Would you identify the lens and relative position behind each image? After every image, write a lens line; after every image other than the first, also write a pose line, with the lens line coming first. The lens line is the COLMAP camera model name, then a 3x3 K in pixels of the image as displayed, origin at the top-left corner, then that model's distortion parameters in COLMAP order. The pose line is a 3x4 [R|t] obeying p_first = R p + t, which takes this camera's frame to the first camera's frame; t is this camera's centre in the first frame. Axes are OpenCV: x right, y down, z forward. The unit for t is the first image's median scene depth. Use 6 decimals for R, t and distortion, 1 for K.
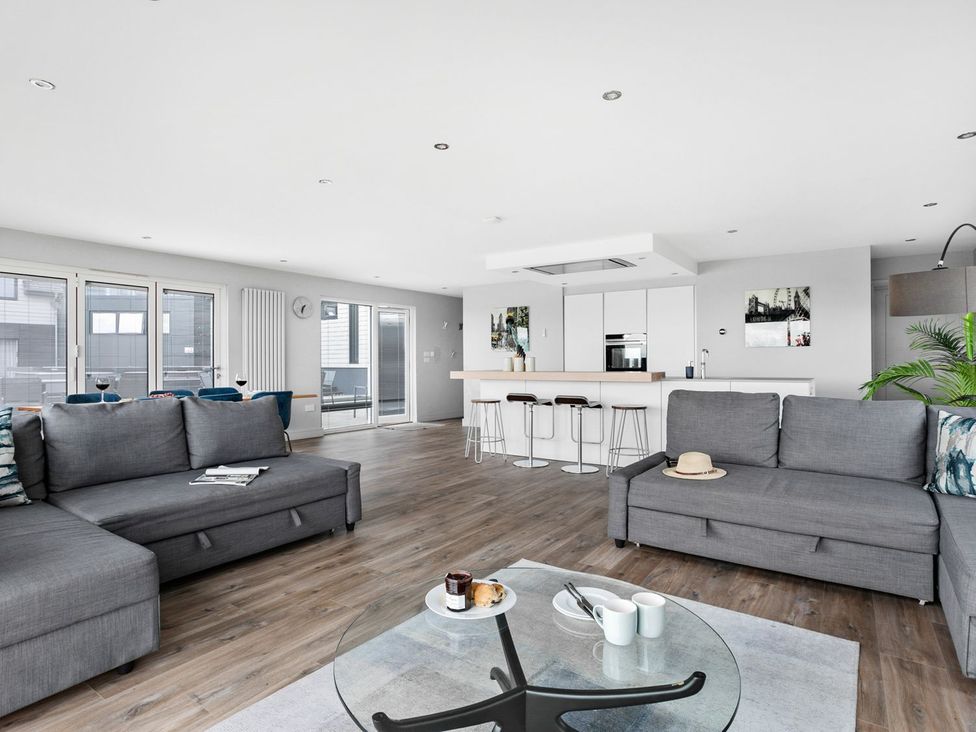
lens RADIAL K [[530.3, 0, 491.6], [0, 530.3, 360.4], [0, 0, 1]] dist [-0.052577, 0.031951]
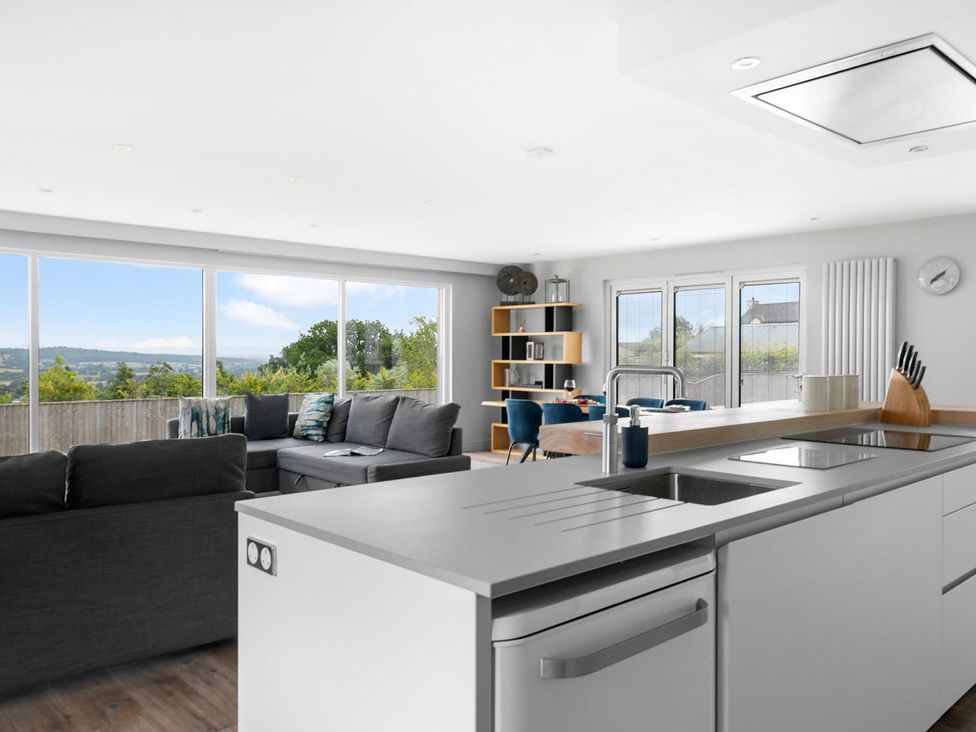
lens RADIAL K [[766.5, 0, 508.4], [0, 766.5, 360.6], [0, 0, 1]] dist [-0.002783, -0.001680]
pose [[-0.197704, 0.013337, -0.980171, 1.348938], [0.002797, 0.999911, 0.013041, -0.048889], [0.980258, -0.000163, -0.197724, 1.707813]]
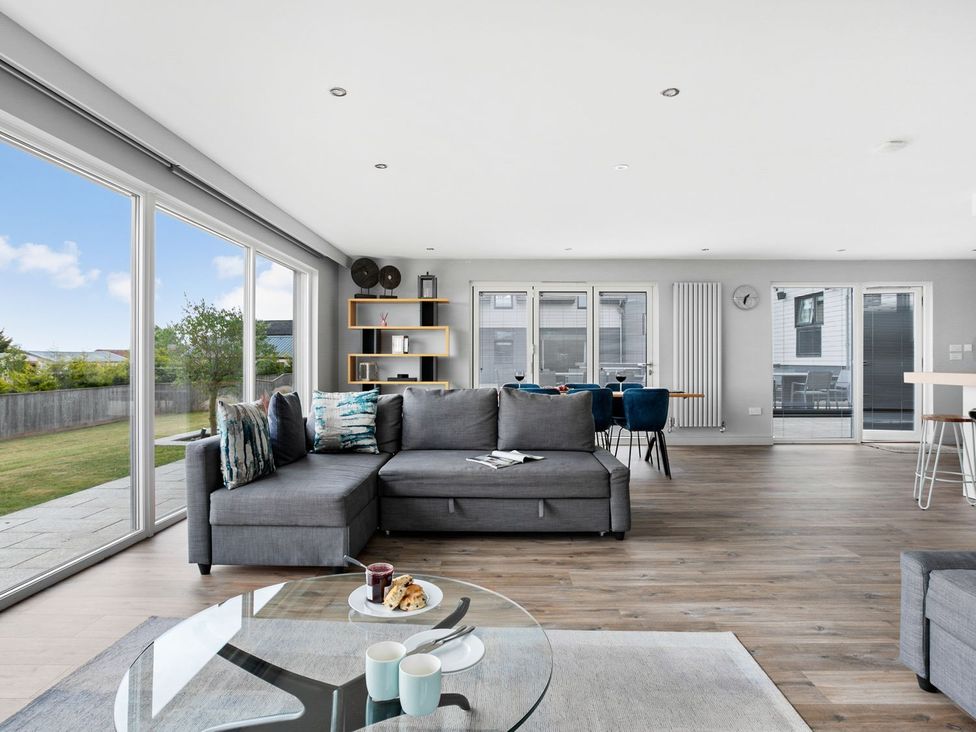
lens RADIAL K [[567.7, 0, 487.5], [0, 567.7, 358.8], [0, 0, 1]] dist [-0.061793, 0.042024]
pose [[0.558431, 0.002120, -0.829548, 0.458536], [-0.000267, 0.999997, 0.002376, 0.002699], [0.829551, -0.001106, 0.558430, 0.275594]]
